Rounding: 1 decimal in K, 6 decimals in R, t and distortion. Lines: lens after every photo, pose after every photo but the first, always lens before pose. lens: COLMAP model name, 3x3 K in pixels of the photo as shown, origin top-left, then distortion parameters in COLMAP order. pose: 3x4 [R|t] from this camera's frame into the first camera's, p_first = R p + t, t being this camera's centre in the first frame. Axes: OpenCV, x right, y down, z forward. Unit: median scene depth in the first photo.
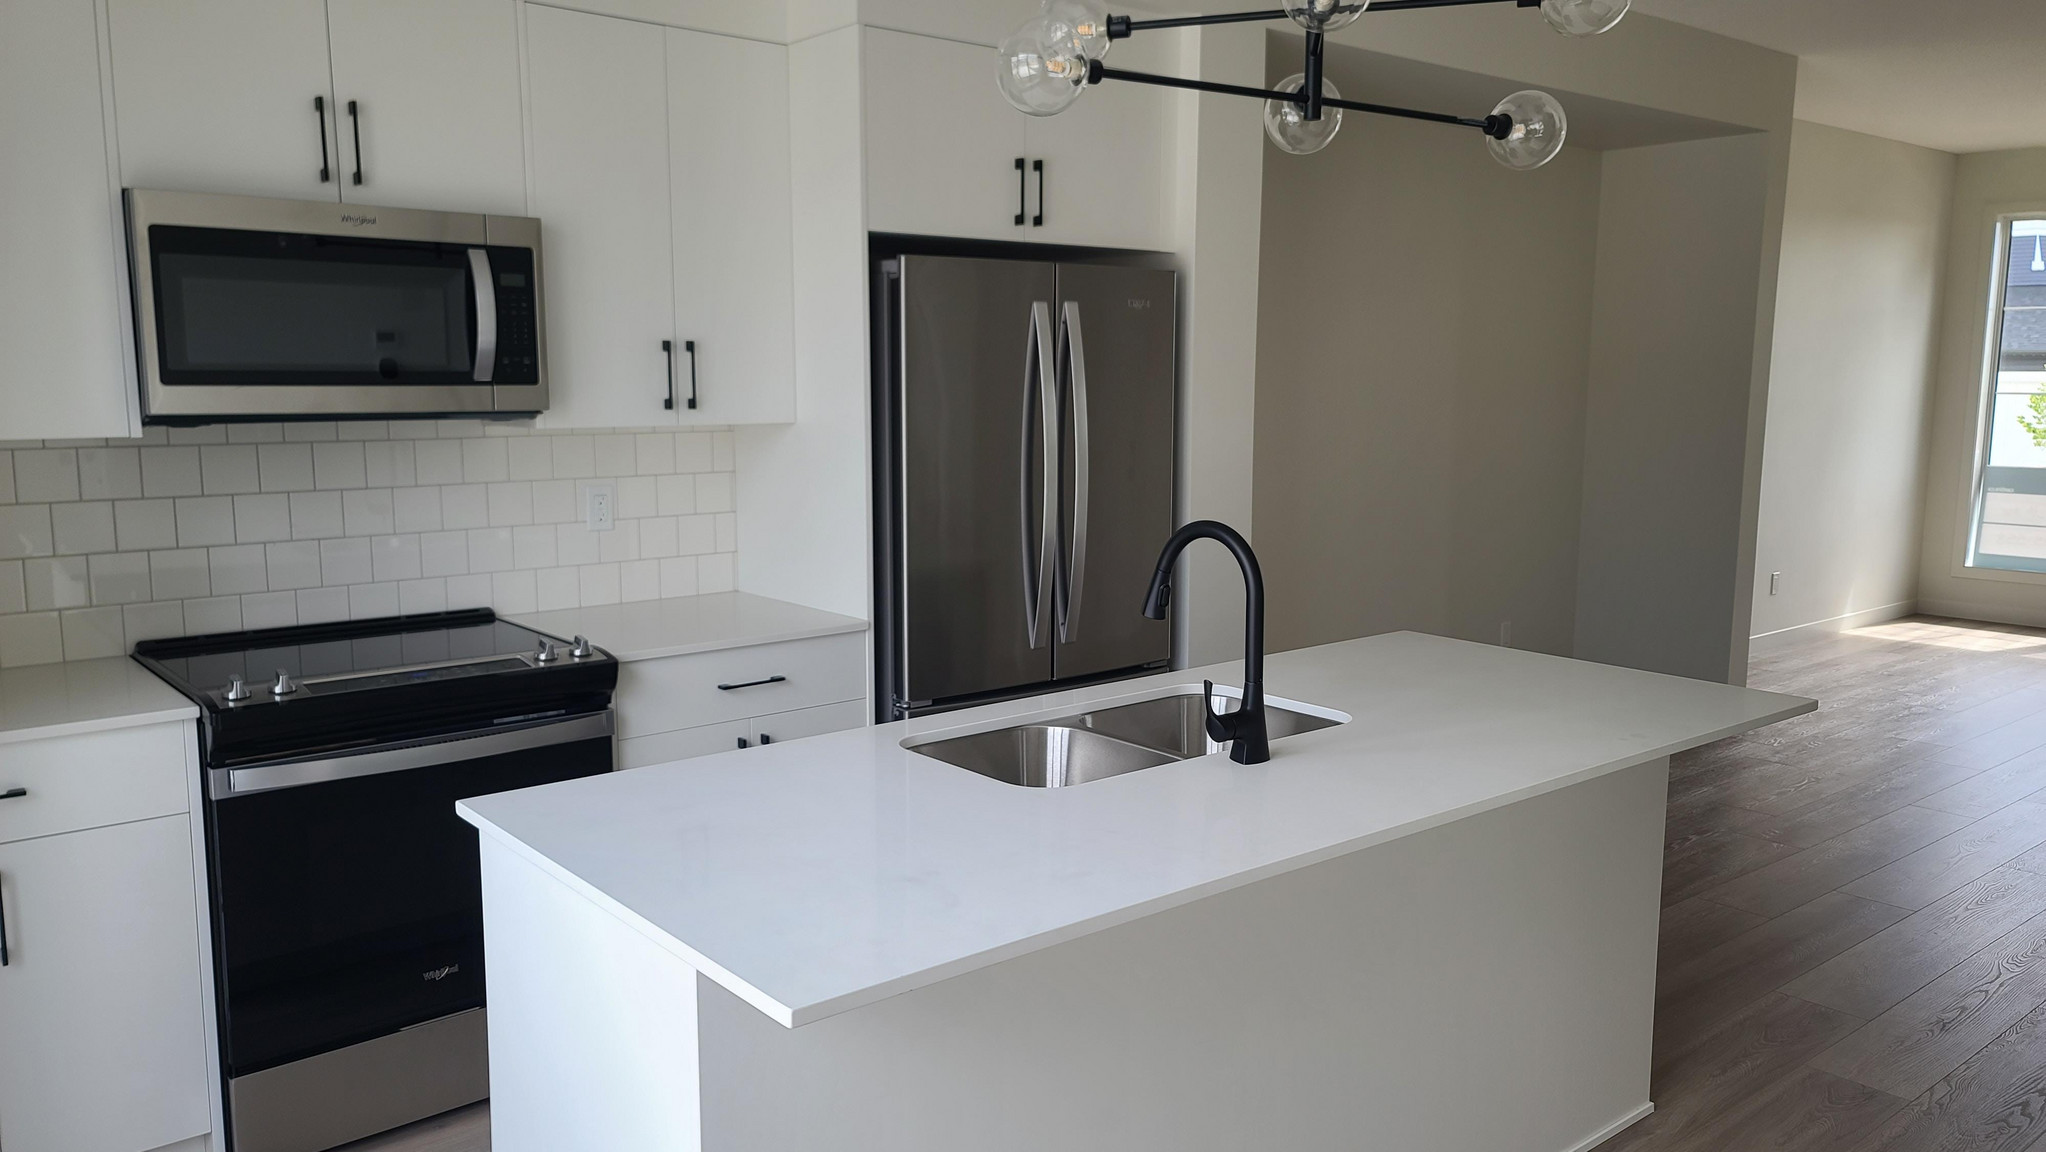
lens RADIAL K [[1499.0, 0, 1023.0], [0, 1499.0, 576.0], [0, 0, 1]] dist [0.009791, 0.001068]
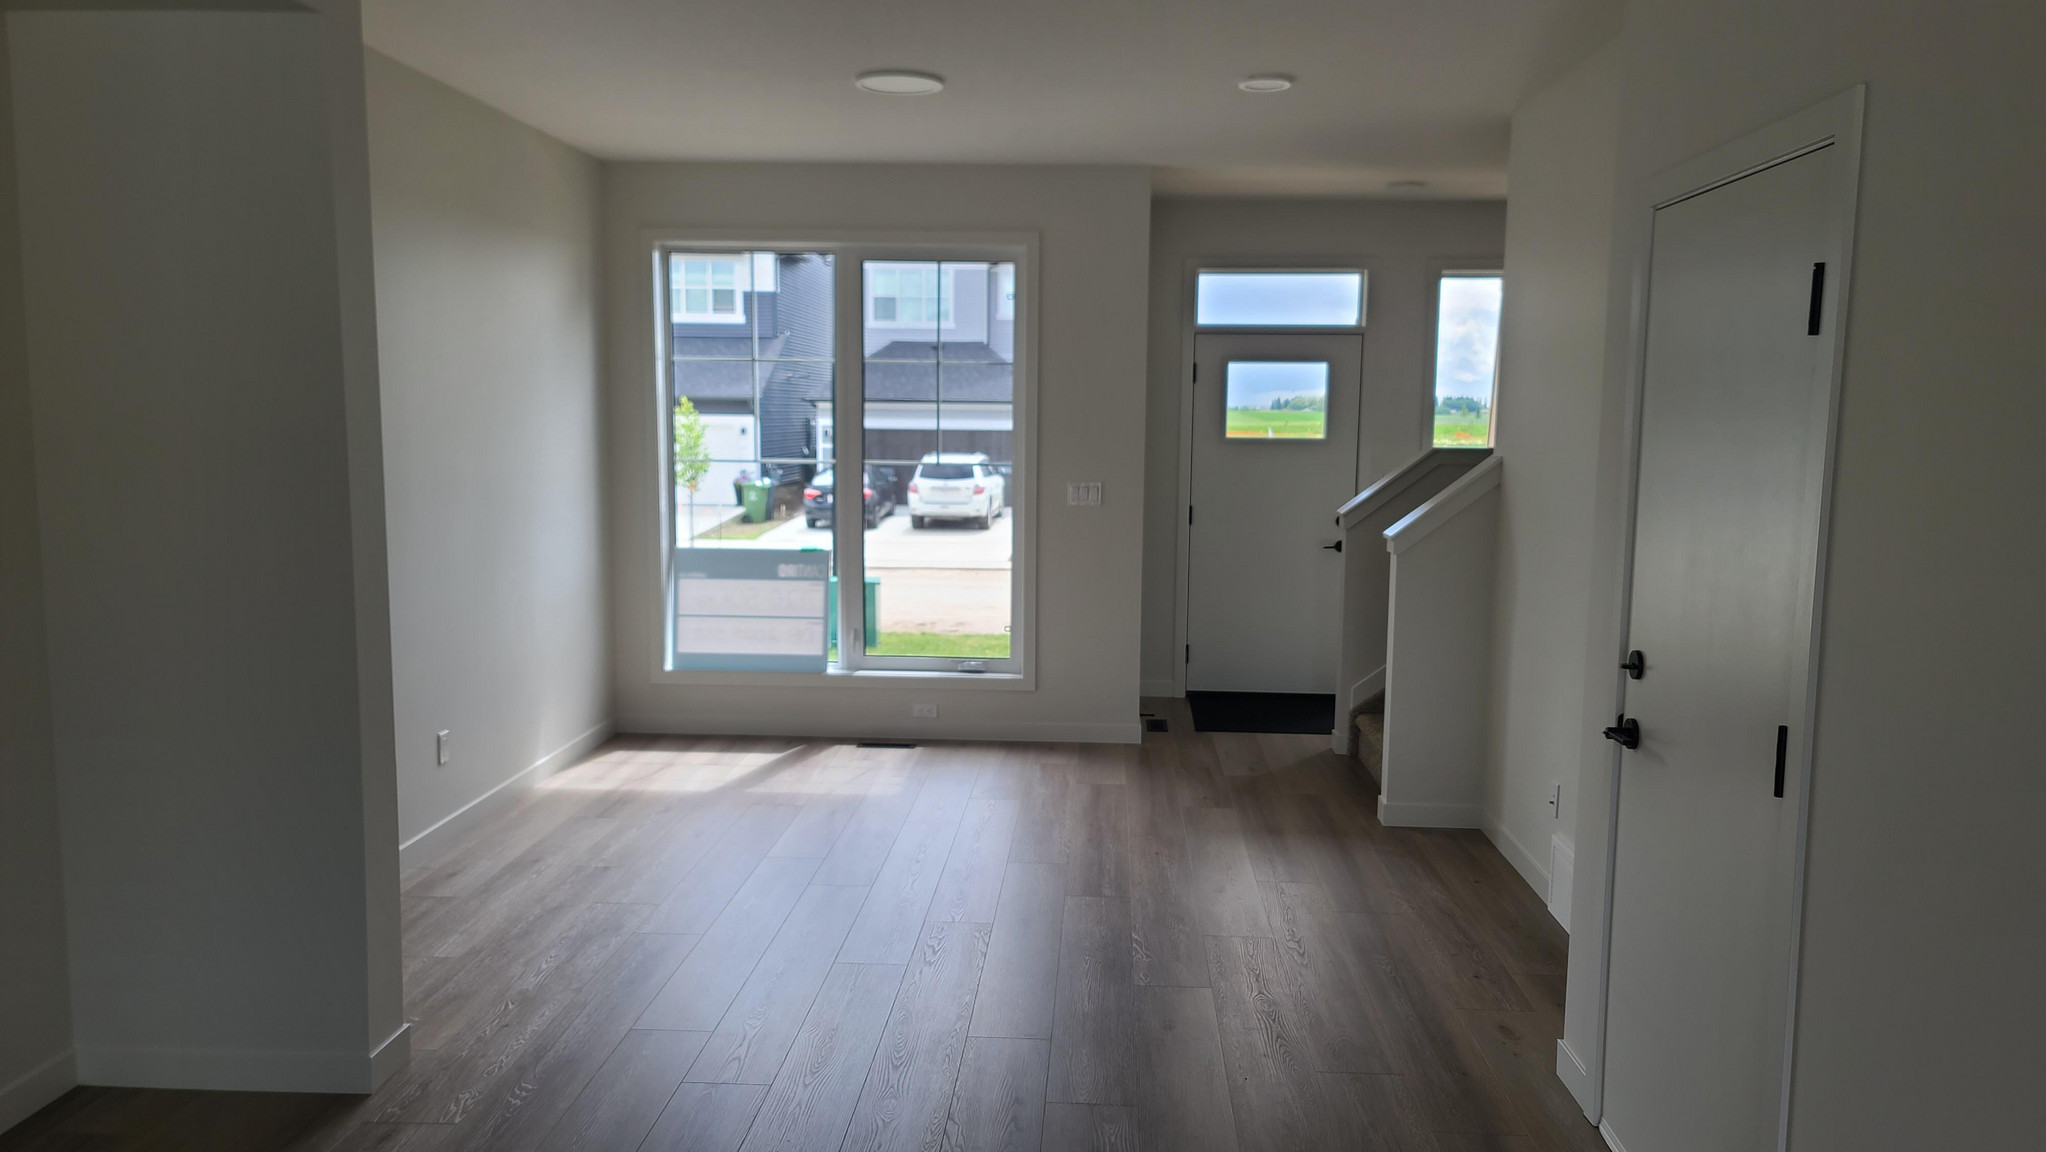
lens RADIAL K [[1499.0, 0, 1023.0], [0, 1499.0, 576.0], [0, 0, 1]] dist [0.009791, 0.001068]
pose [[0.680772, -0.089287, 0.727033, 0.172564], [0.102106, 0.994420, 0.026515, -0.060463], [-0.725344, 0.056184, 0.686090, 0.301654]]
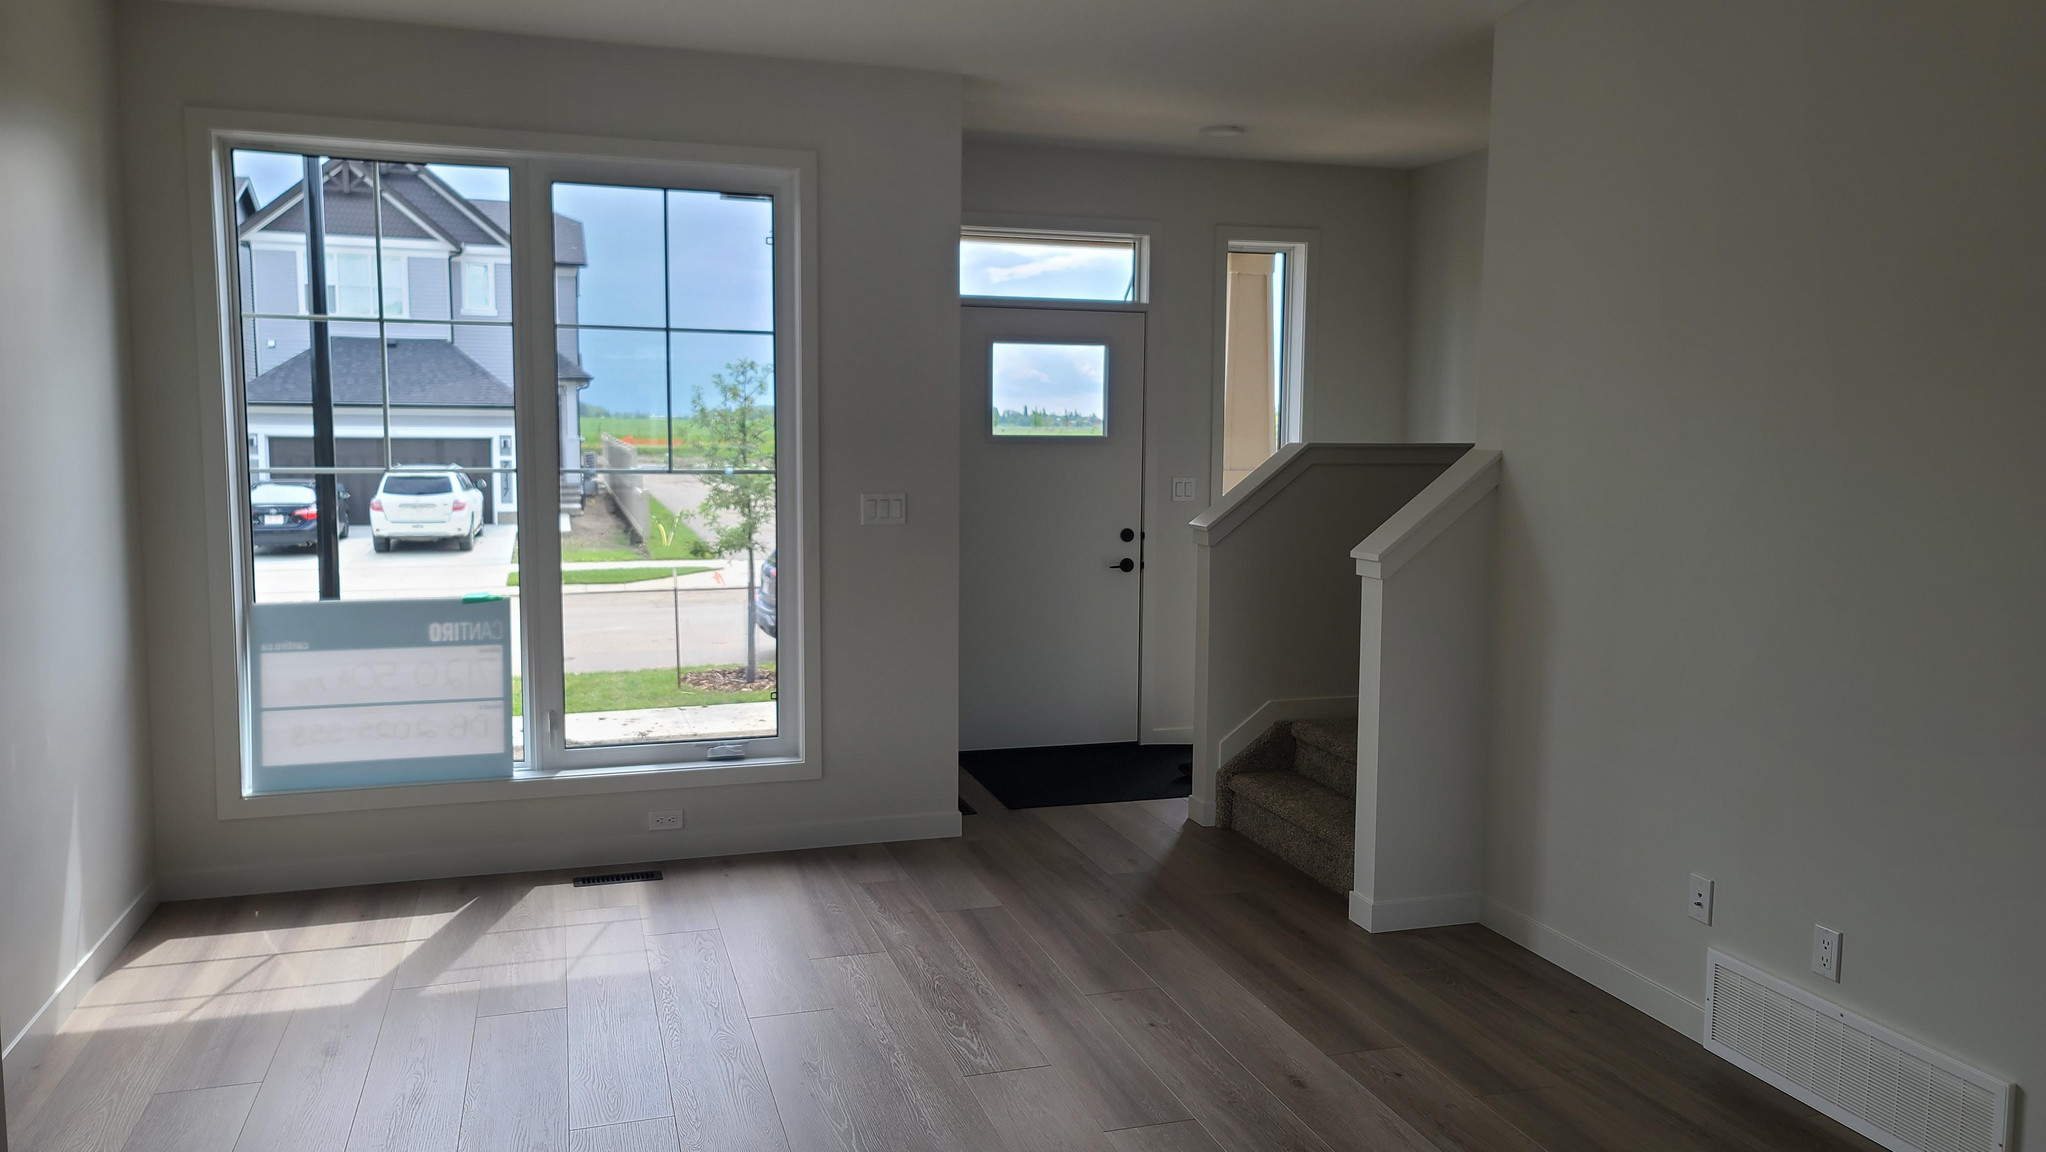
lens RADIAL K [[1482.2, 0, 1025.1], [0, 1482.2, 555.0], [0, 0, 1]] dist [0.029506, -0.000789]
pose [[0.365289, -0.093020, 0.926235, 0.253102], [0.125417, 0.990841, 0.050046, -0.083813], [-0.922407, 0.097884, 0.373610, 0.553024]]
